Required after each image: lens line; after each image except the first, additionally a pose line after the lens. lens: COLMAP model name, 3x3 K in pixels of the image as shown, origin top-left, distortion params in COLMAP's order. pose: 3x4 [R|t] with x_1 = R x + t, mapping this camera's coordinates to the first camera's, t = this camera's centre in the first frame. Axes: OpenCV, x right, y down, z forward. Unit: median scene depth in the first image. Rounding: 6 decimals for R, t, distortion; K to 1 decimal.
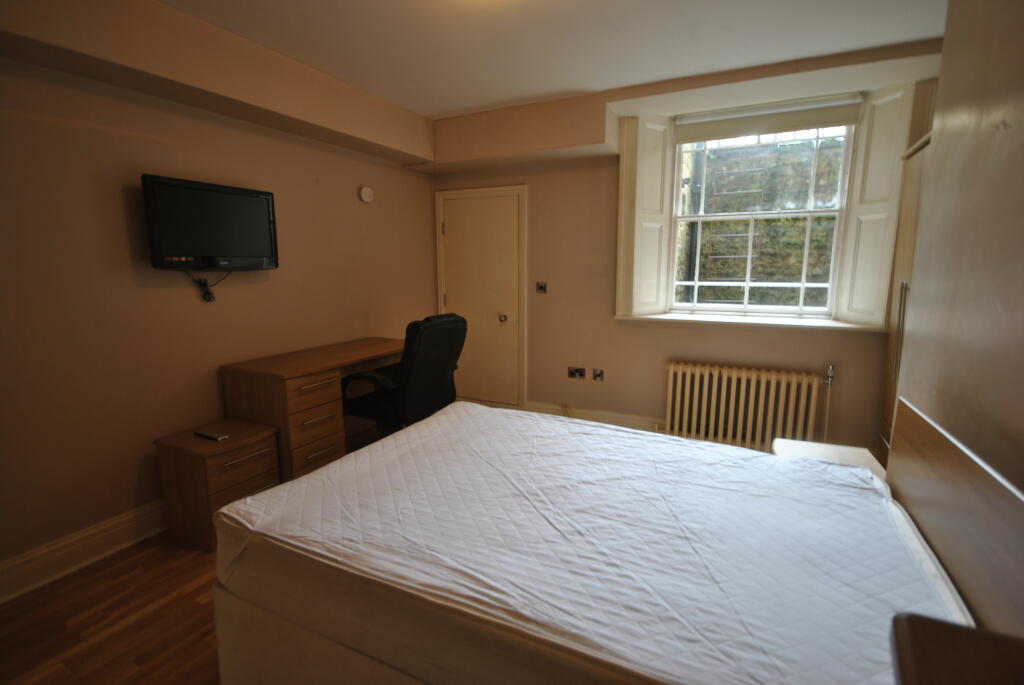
lens RADIAL K [[479.9, 0, 516.8], [0, 479.9, 341.0], [0, 0, 1]] dist [0.005290, 0.001207]
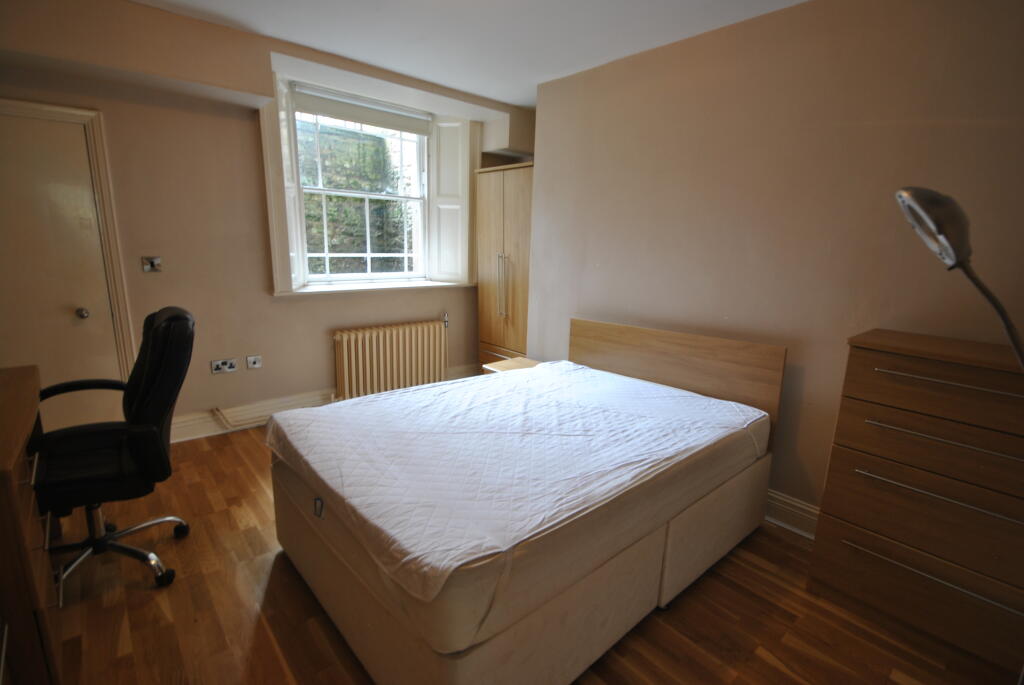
lens RADIAL K [[479.9, 0, 521.1], [0, 479.9, 341.6], [0, 0, 1]] dist [0.005290, 0.001207]
pose [[0.377581, -0.181472, 0.908020, -0.514713], [0.114803, 0.982217, 0.148562, -0.048105], [-0.918832, 0.048149, 0.391700, 0.242118]]
